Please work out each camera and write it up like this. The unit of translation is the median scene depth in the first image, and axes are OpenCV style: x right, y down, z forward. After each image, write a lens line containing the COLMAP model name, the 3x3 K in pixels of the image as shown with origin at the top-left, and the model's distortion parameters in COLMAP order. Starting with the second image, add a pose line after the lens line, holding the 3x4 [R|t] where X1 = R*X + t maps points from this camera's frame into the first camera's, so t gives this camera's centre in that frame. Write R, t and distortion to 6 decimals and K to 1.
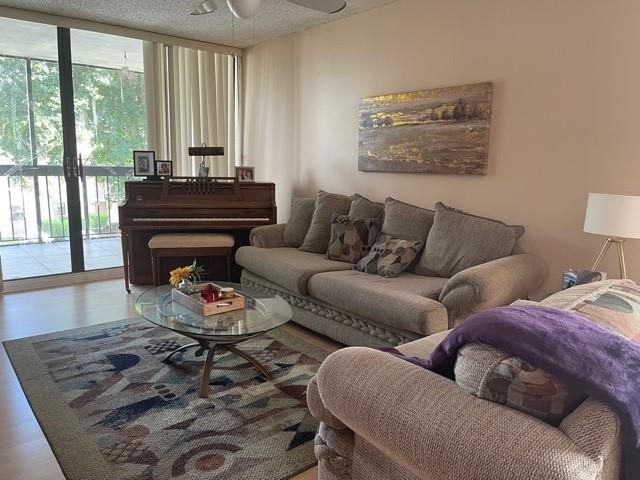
lens RADIAL K [[482.0, 0, 320.4], [0, 482.0, 236.2], [0, 0, 1]] dist [0.019945, -0.010903]
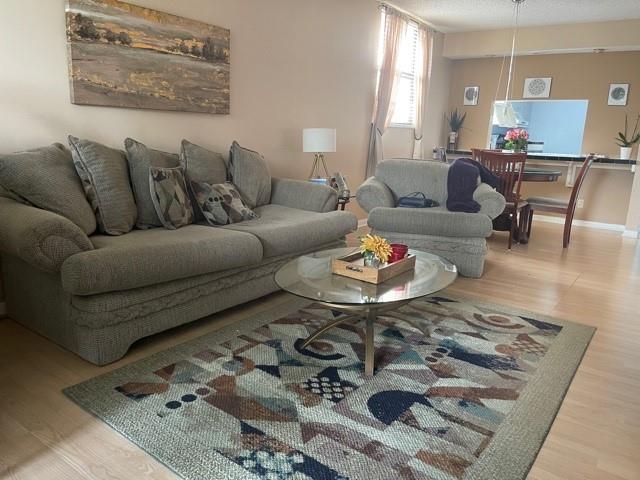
lens RADIAL K [[482.0, 0, 324.3], [0, 482.0, 243.8], [0, 0, 1]] dist [0.019945, -0.010903]
pose [[-0.245442, -0.246530, 0.937540, -0.838404], [0.103574, 0.954918, 0.278215, -0.127898], [-0.963862, 0.165391, -0.208843, 1.052005]]
